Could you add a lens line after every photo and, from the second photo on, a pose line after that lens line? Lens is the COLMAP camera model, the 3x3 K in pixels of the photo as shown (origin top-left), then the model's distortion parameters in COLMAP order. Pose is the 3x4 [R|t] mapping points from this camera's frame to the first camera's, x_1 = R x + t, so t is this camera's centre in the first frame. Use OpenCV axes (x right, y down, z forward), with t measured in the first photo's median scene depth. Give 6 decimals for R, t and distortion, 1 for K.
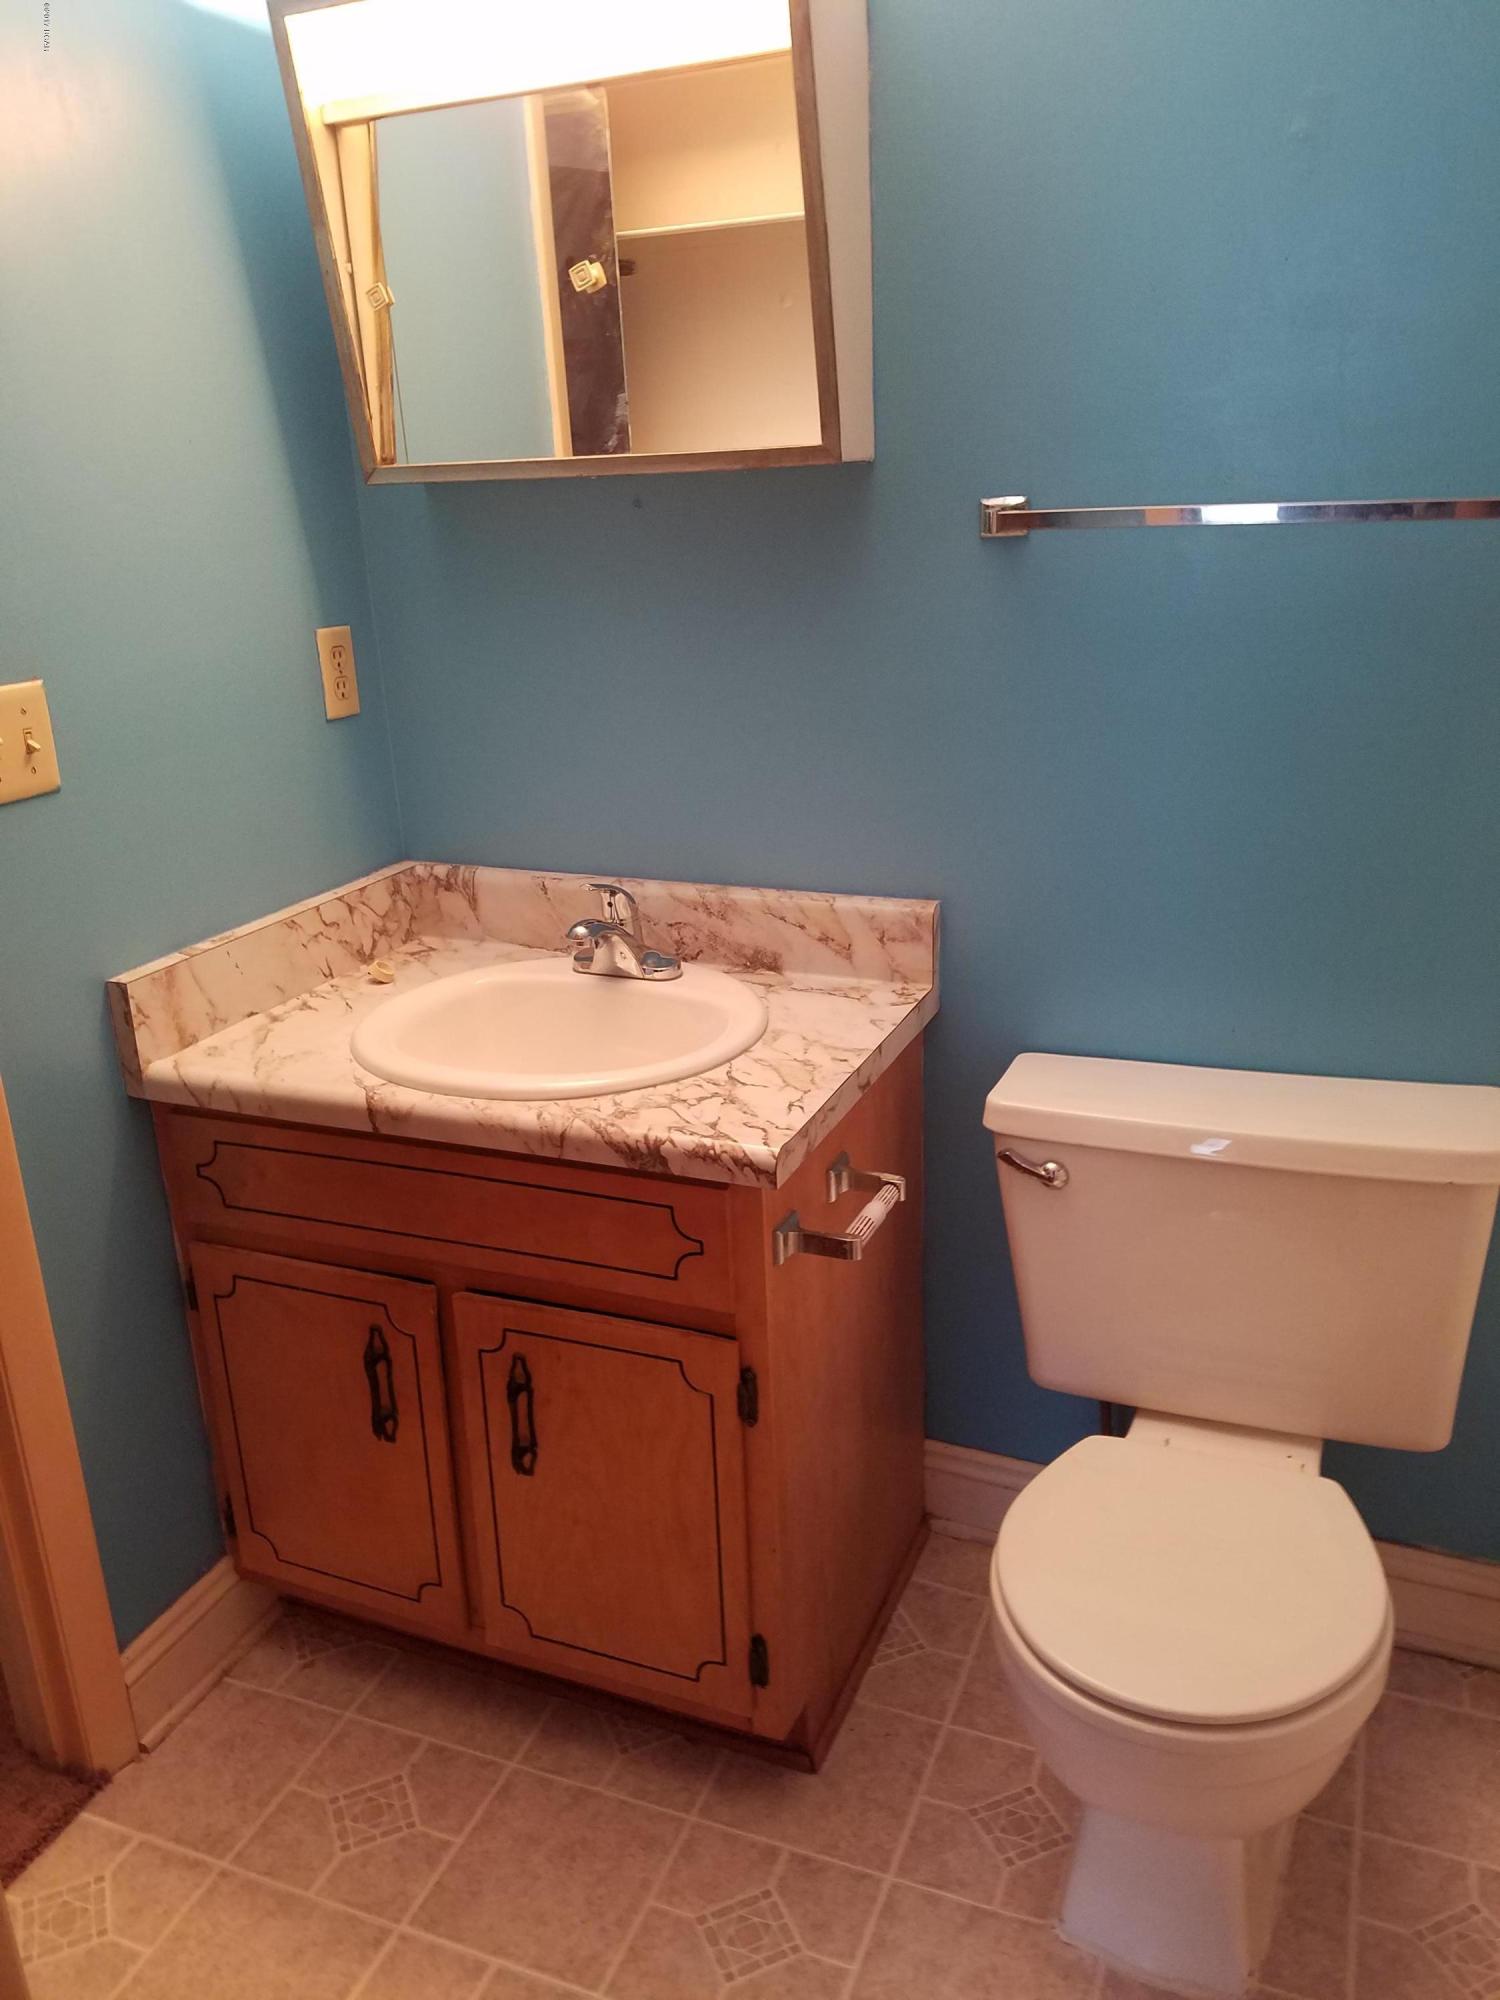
lens RADIAL K [[1563.2, 0, 777.1], [0, 1563.2, 1000.0], [0, 0, 1]] dist [0.003504, -0.011435]
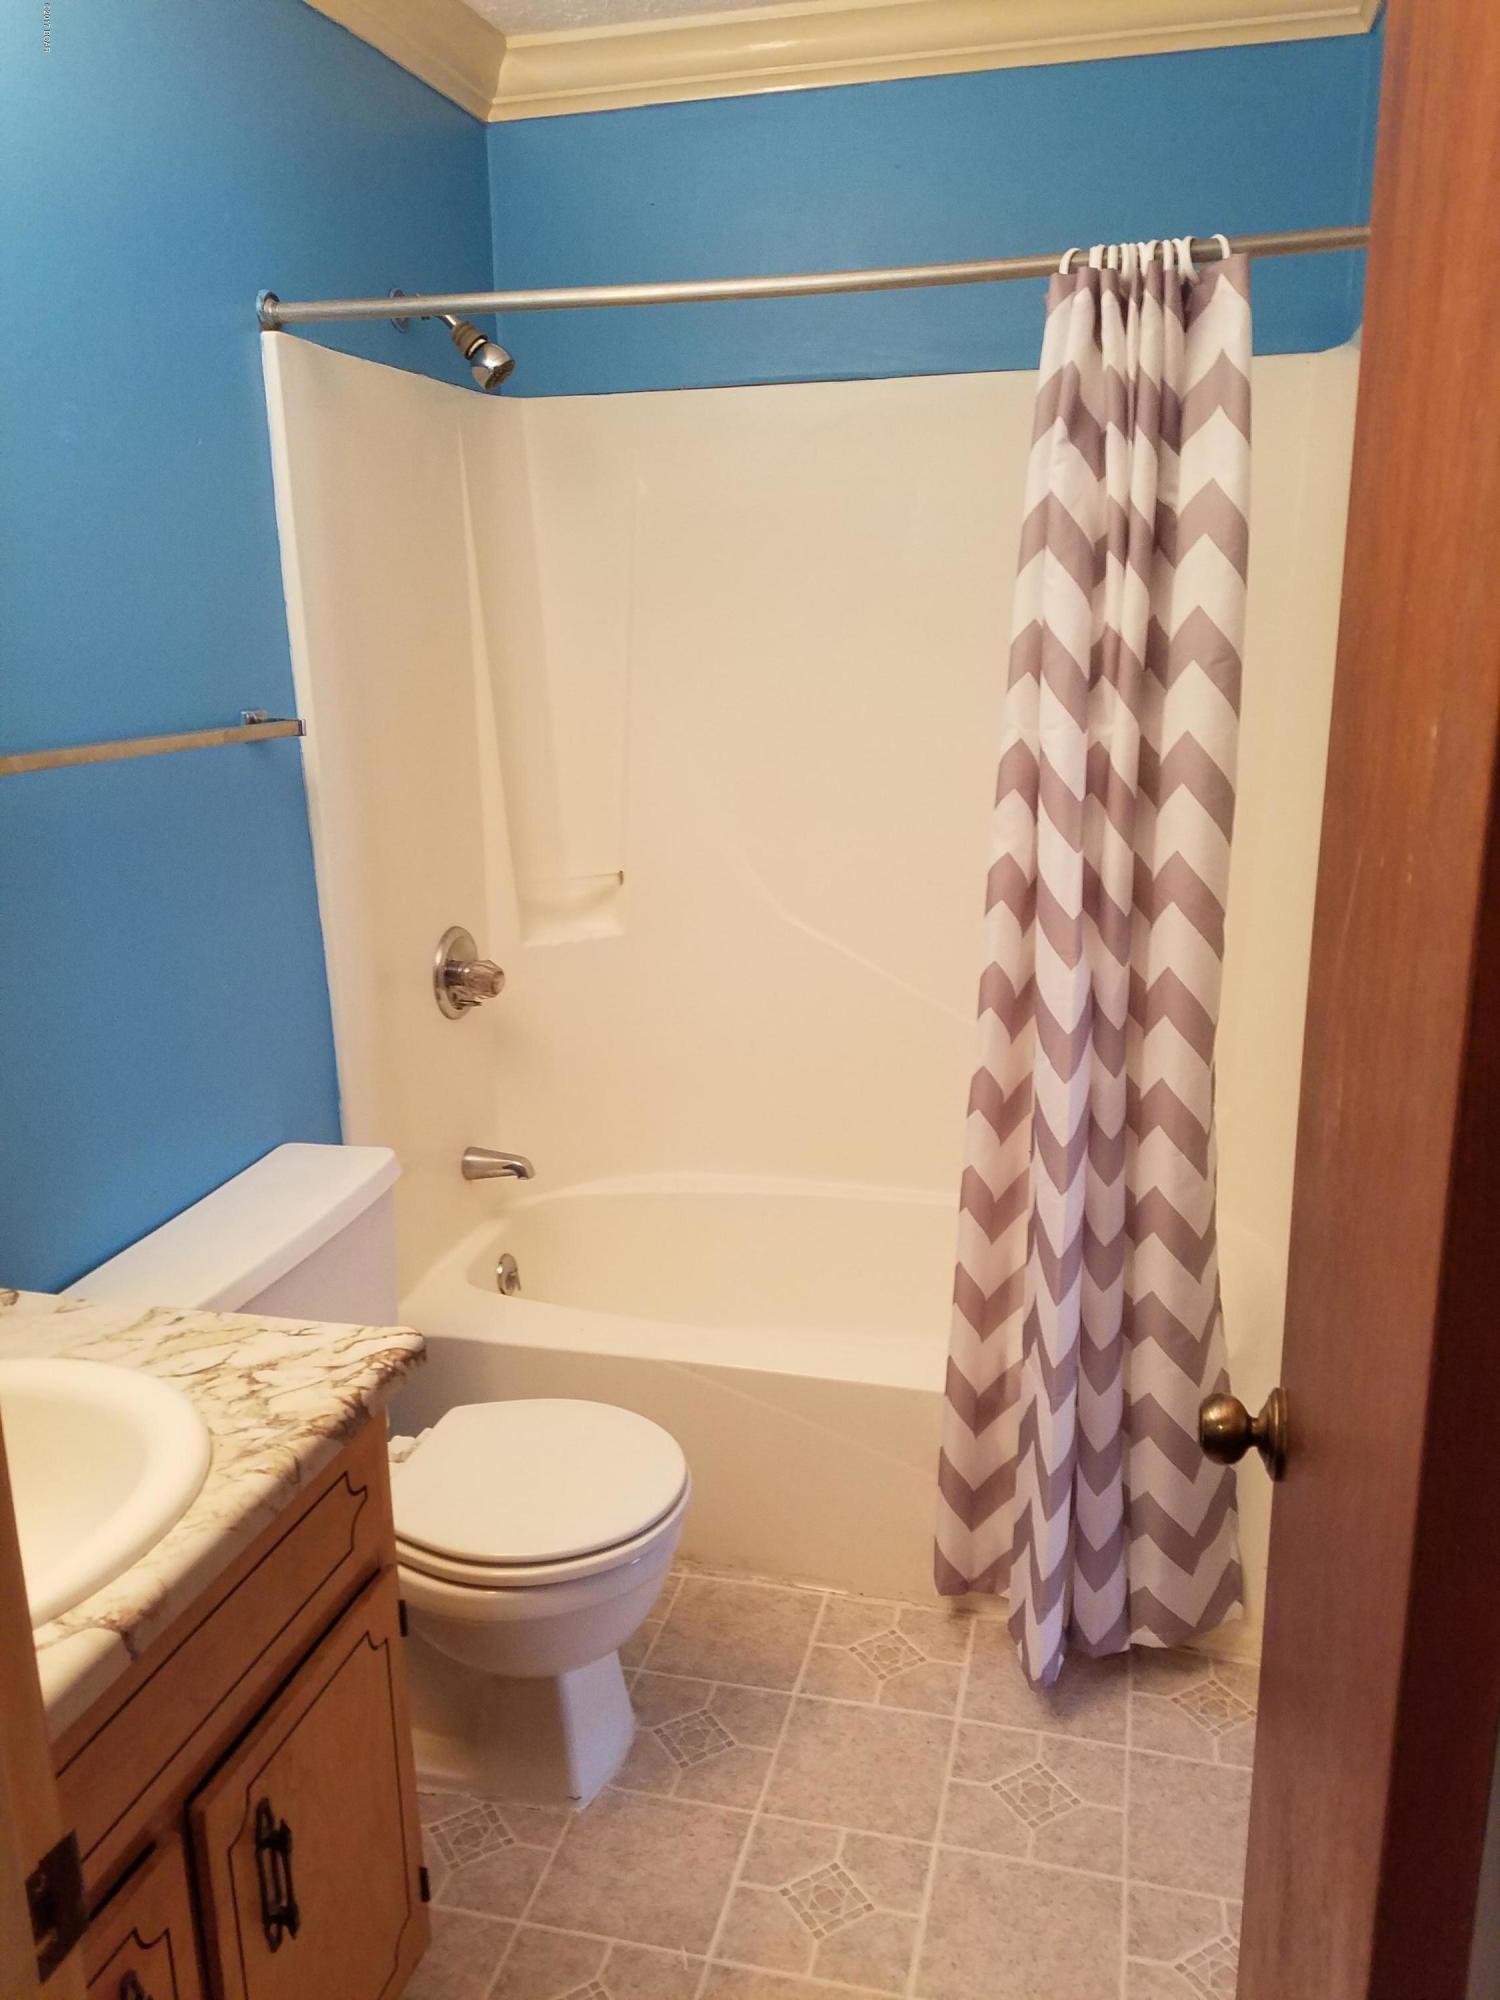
lens RADIAL K [[1563.2, 0, 777.1], [0, 1563.2, 1000.0], [0, 0, 1]] dist [0.003504, -0.011435]
pose [[-0.123839, -0.229751, 0.965338, -0.923822], [0.337363, 0.905130, 0.258700, -0.274180], [-0.933193, 0.357707, -0.034580, 0.669609]]
